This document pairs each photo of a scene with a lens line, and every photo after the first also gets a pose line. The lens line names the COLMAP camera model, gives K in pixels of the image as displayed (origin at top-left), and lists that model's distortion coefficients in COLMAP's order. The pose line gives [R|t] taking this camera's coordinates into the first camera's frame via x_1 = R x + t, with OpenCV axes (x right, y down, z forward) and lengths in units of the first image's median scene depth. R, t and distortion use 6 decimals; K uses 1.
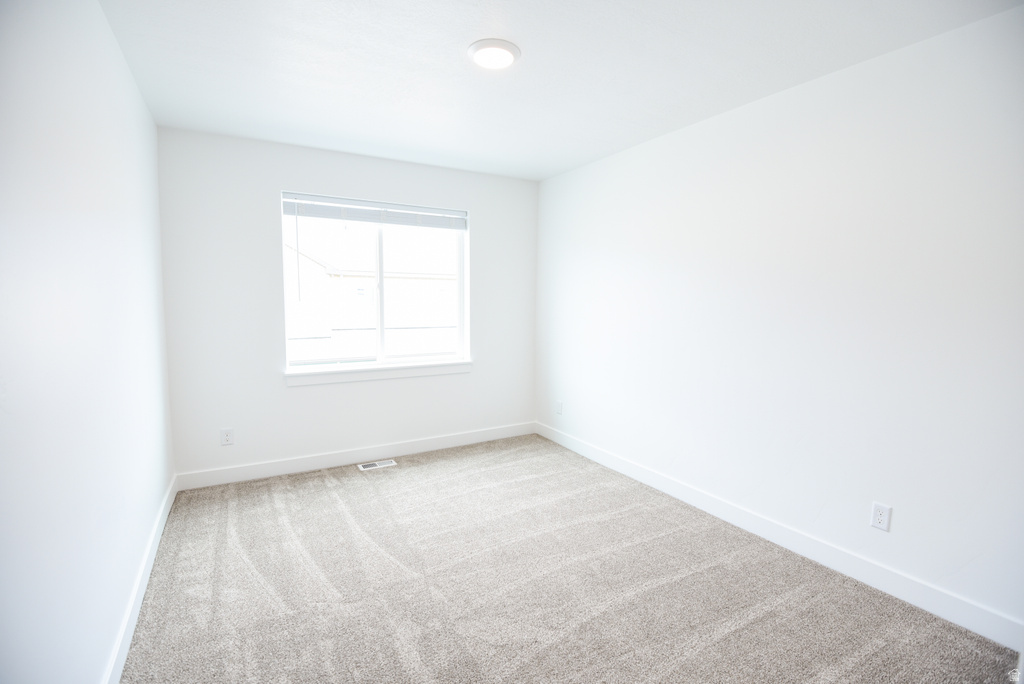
lens RADIAL K [[451.5, 0, 508.1], [0, 451.5, 333.6], [0, 0, 1]] dist [-0.003724, -0.000003]
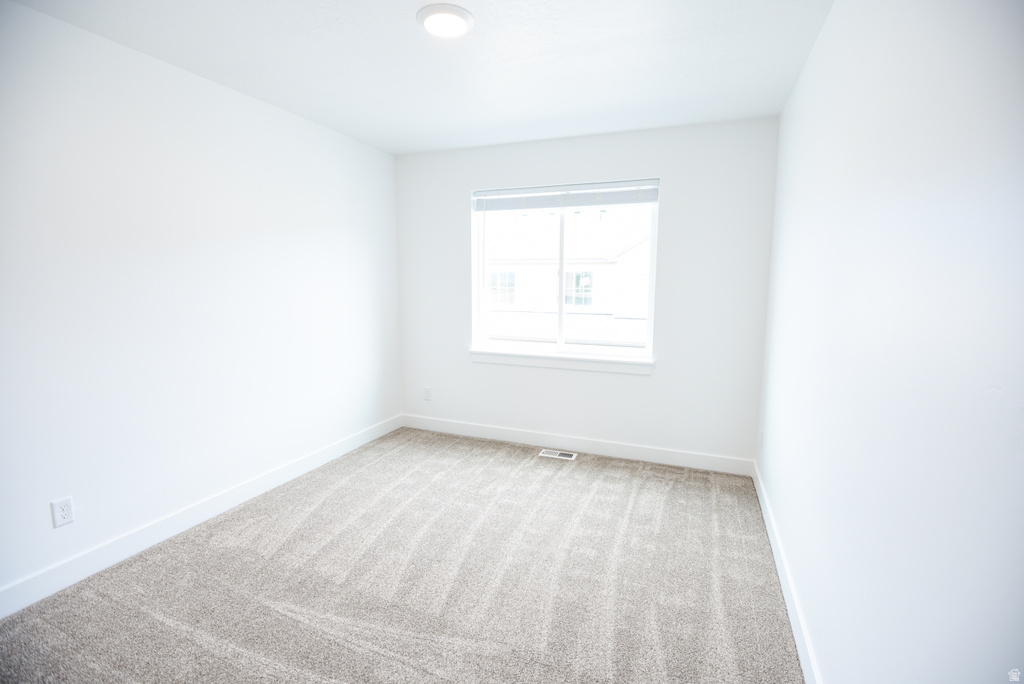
lens RADIAL K [[470.4, 0, 509.4], [0, 470.4, 339.8], [0, 0, 1]] dist [-0.027255, -0.003403]
pose [[0.637756, 0.090187, -0.764940, 0.439788], [-0.068686, 0.995824, 0.060143, -0.015129], [0.767170, 0.014184, 0.641287, 0.273570]]
